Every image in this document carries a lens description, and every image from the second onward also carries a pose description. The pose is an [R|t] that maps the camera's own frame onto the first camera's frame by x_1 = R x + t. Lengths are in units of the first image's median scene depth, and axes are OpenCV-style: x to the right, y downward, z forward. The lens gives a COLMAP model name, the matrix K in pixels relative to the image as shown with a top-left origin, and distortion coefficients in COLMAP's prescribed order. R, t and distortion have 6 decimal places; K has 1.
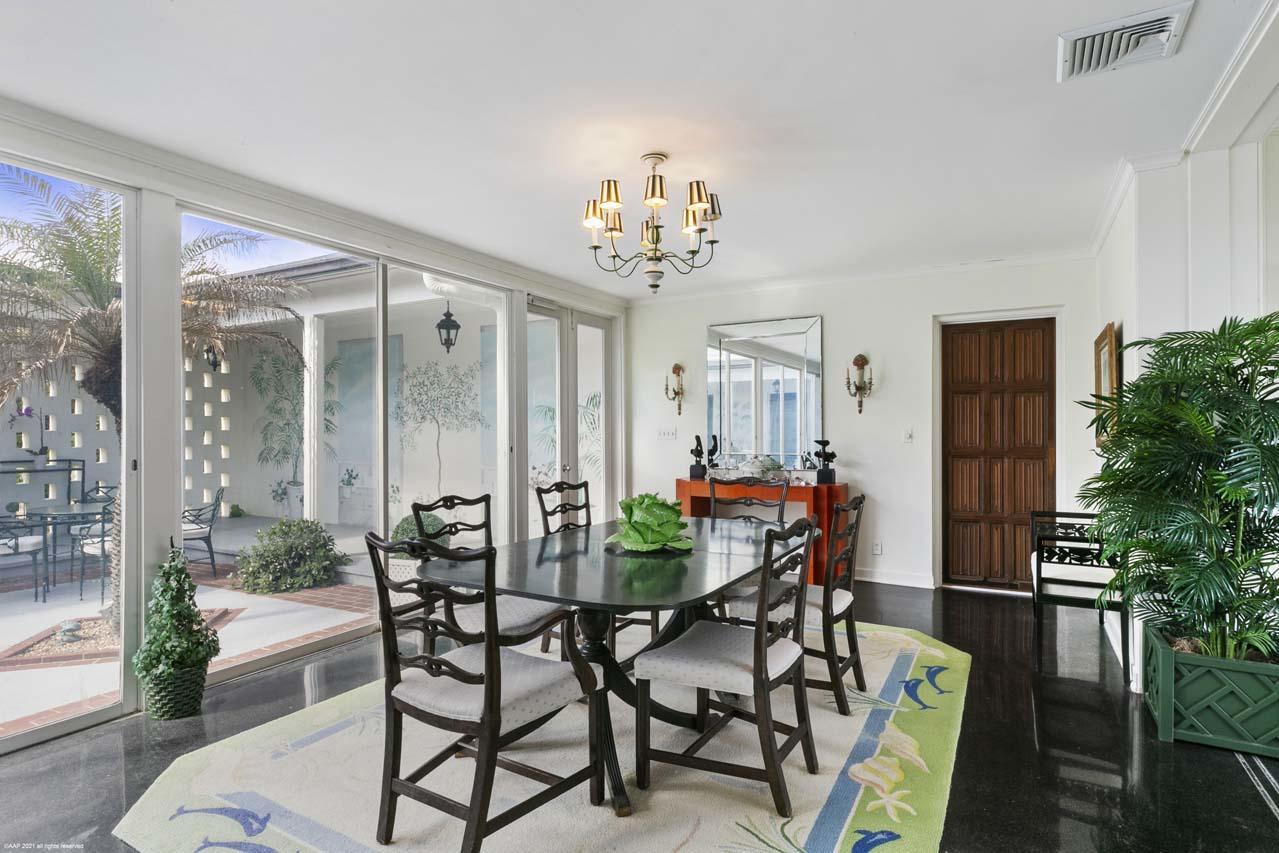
lens RADIAL K [[672.2, 0, 642.0], [0, 672.2, 424.8], [0, 0, 1]] dist [0.002172, 0.000408]
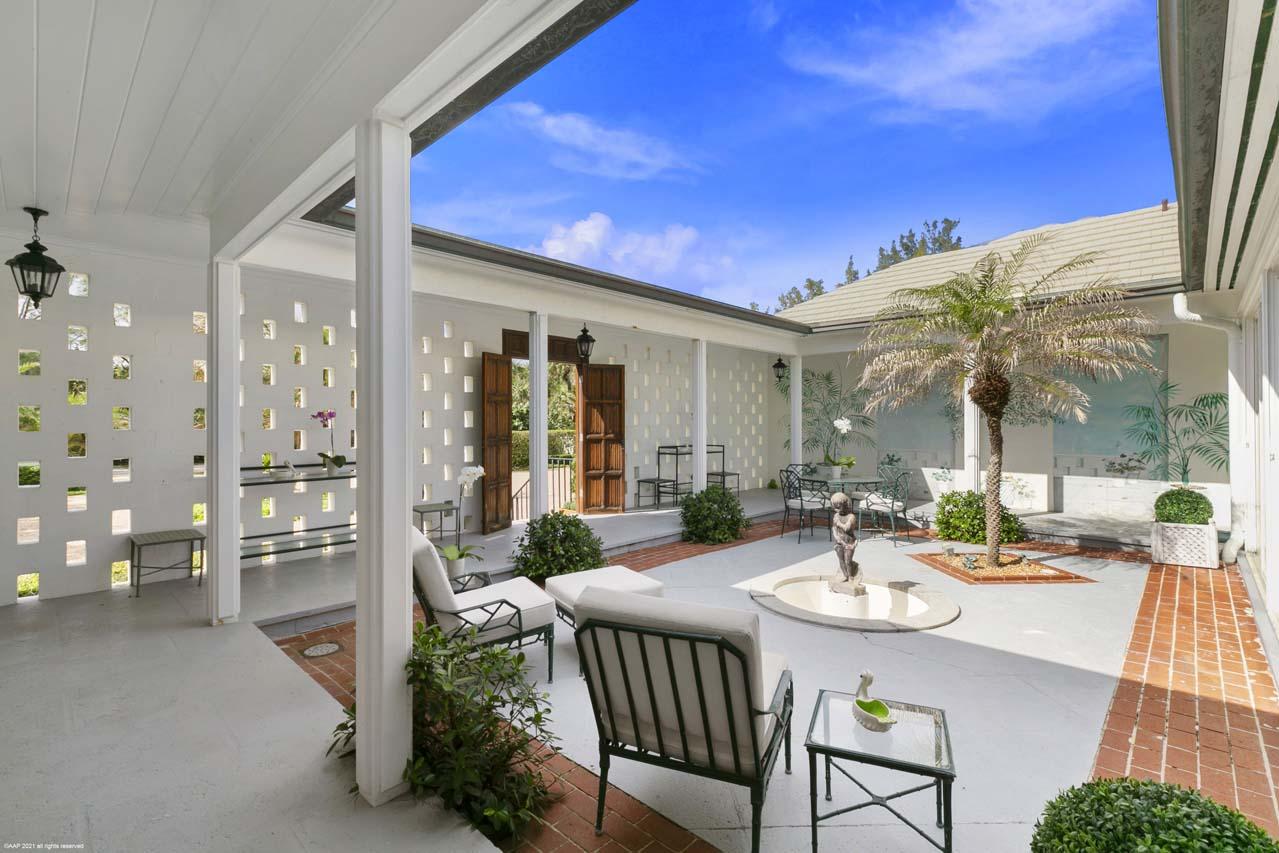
lens RADIAL K [[582.2, 0, 640.2], [0, 582.2, 420.6], [0, 0, 1]] dist [-0.000698, -0.000030]
pose [[0.968149, -0.001045, -0.250371, -0.706385], [0.002529, 0.999981, 0.005607, -0.008573], [0.250360, -0.006061, 0.968134, -0.244764]]
